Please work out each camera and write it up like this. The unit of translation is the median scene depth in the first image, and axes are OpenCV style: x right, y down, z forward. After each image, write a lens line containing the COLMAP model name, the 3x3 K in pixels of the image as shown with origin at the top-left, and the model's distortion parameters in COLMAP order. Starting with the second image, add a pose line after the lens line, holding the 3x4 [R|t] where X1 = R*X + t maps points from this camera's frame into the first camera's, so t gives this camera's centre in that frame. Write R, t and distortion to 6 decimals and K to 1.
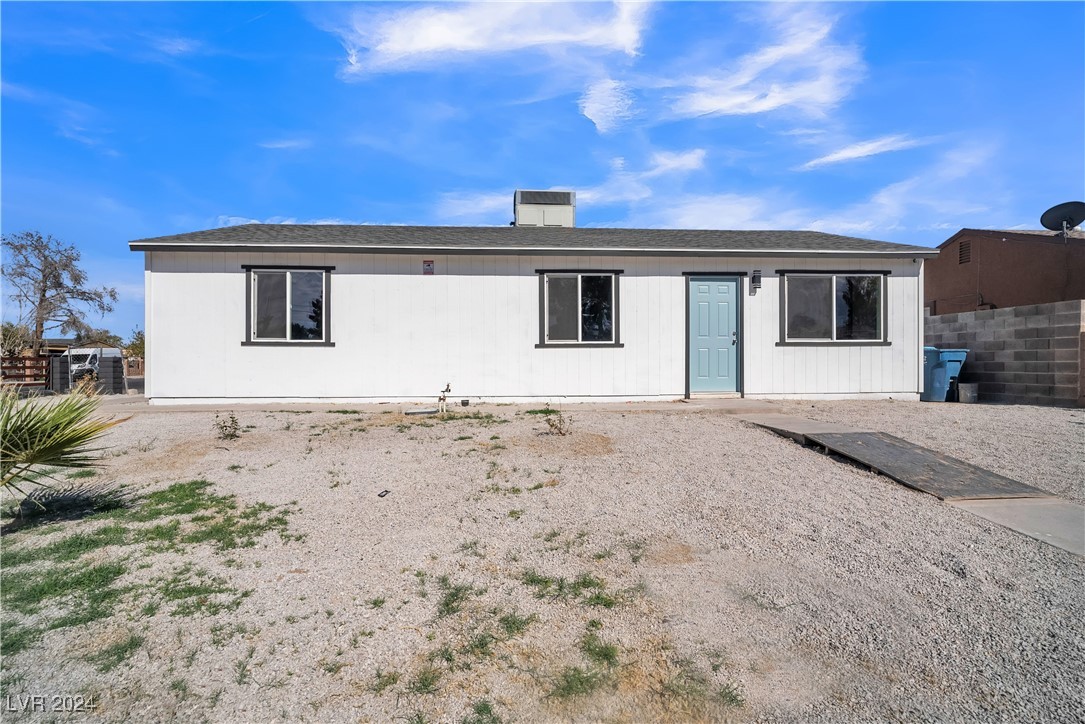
lens RADIAL K [[507.5, 0, 542.5], [0, 507.5, 362.0], [0, 0, 1]] dist [-0.012562, 0.000041]
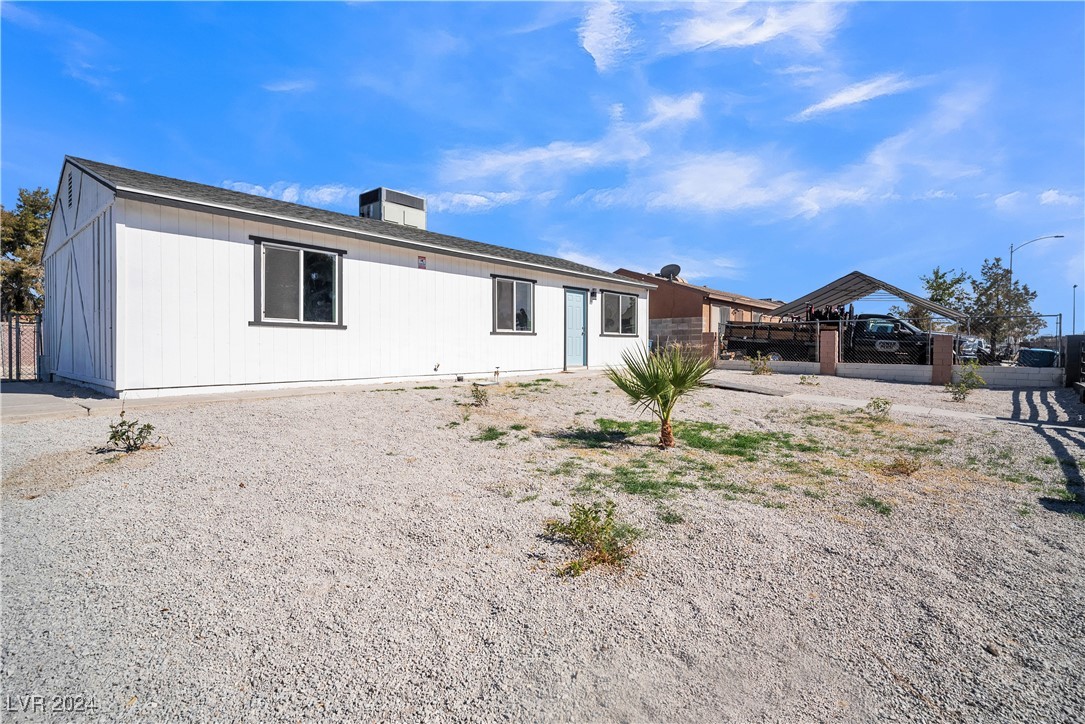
lens RADIAL K [[551.3, 0, 542.6], [0, 551.3, 344.2], [0, 0, 1]] dist [0.000414, 0.000047]
pose [[0.668822, 0.006816, 0.743391, -1.234135], [-0.010118, 0.999949, -0.000065, -0.006090], [-0.743353, -0.007479, 0.668857, -0.047569]]
